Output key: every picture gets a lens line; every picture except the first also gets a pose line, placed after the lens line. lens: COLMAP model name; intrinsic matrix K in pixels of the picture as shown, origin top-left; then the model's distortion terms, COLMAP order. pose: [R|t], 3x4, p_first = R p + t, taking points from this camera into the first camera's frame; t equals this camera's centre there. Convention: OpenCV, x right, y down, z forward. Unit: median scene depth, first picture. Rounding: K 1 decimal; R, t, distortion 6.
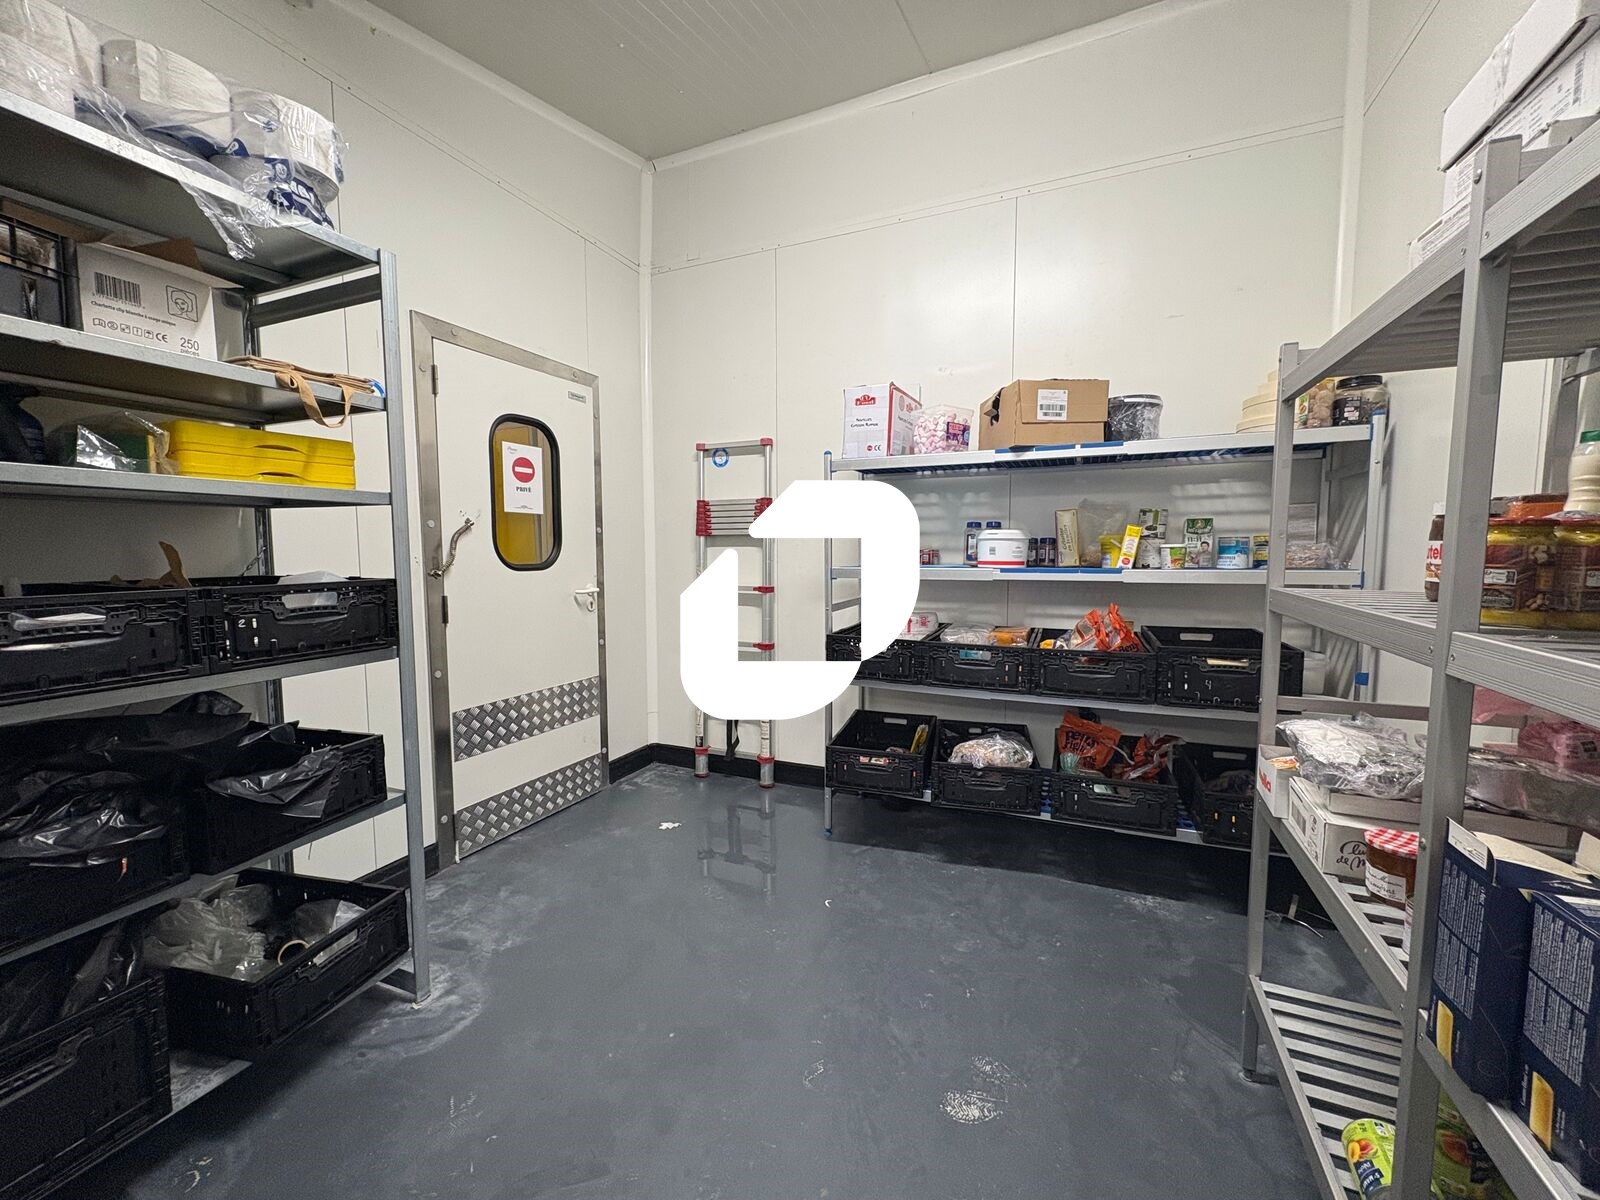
lens RADIAL K [[638.5, 0, 803.0], [0, 638.5, 598.8], [0, 0, 1]] dist [0.001805, 0.000185]
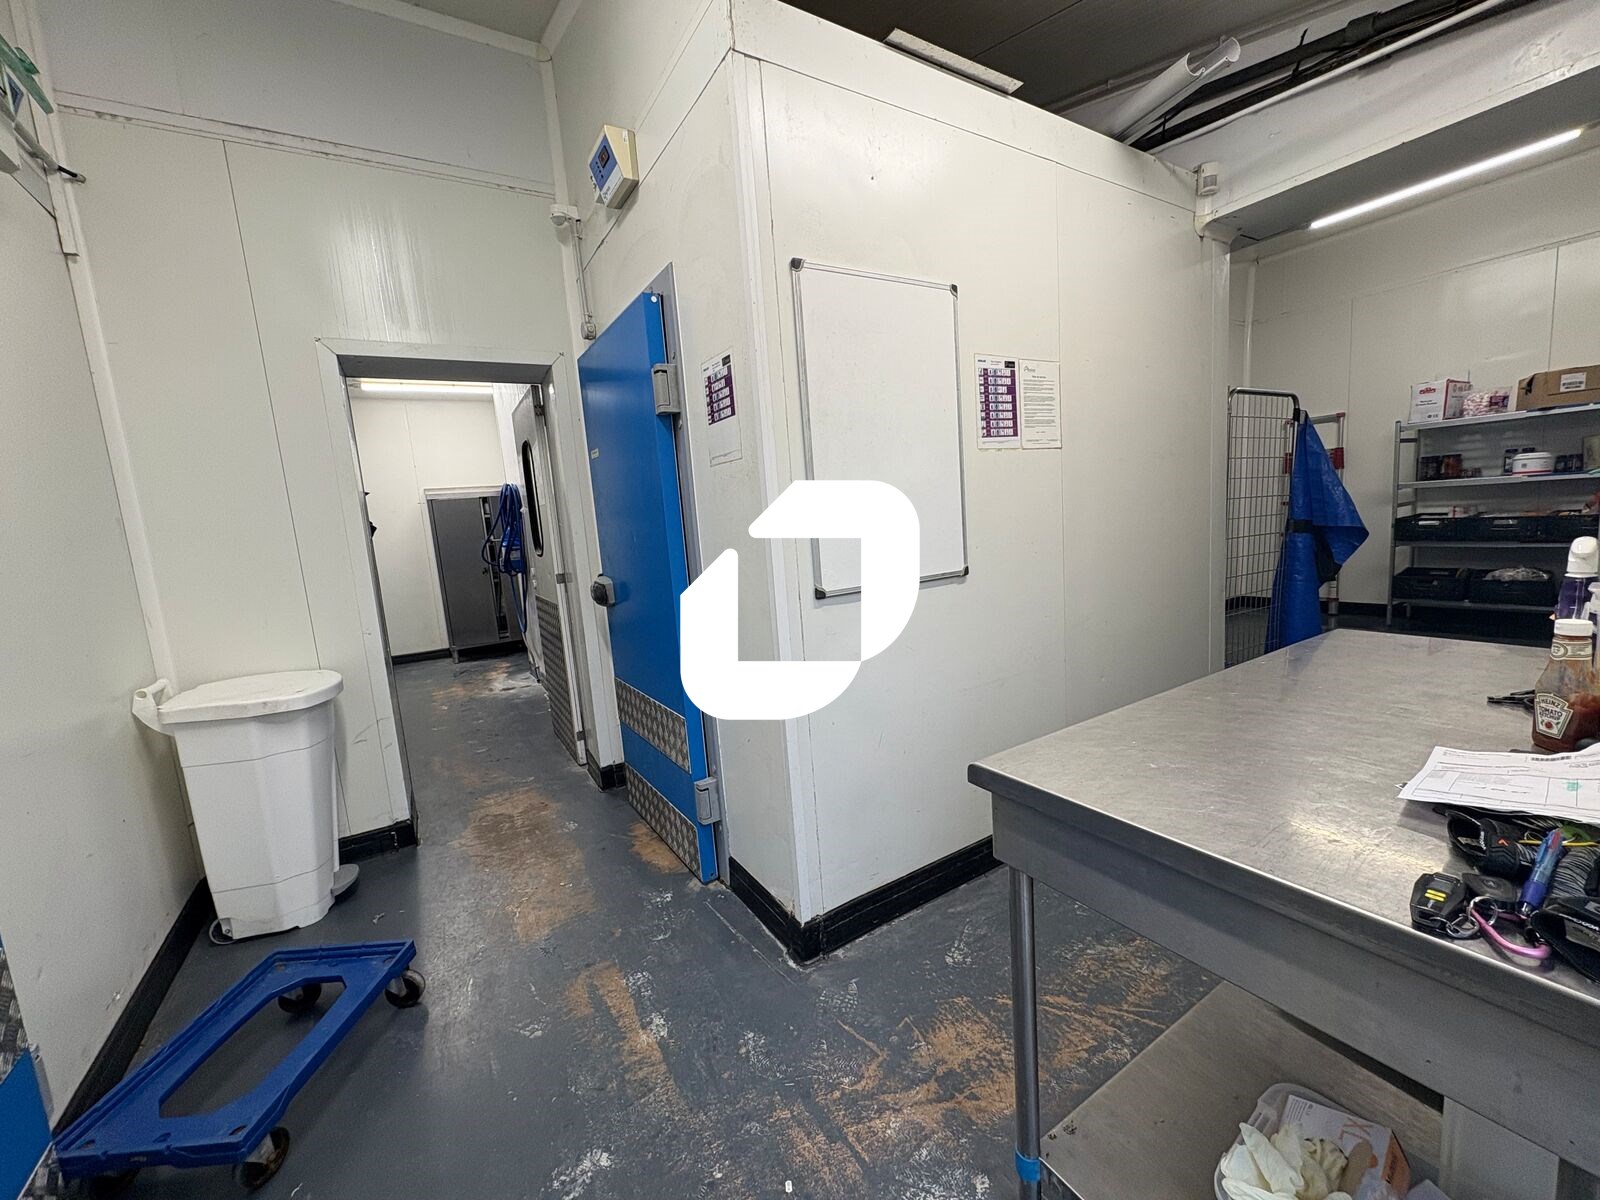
lens RADIAL K [[638.5, 0, 797.3], [0, 638.5, 601.7], [0, 0, 1]] dist [0.001805, 0.000185]
pose [[0.821288, 0.015720, -0.570297, -0.336579], [0.031050, 0.996907, 0.072195, 0.108770], [0.569668, -0.077000, 0.818260, -1.612091]]
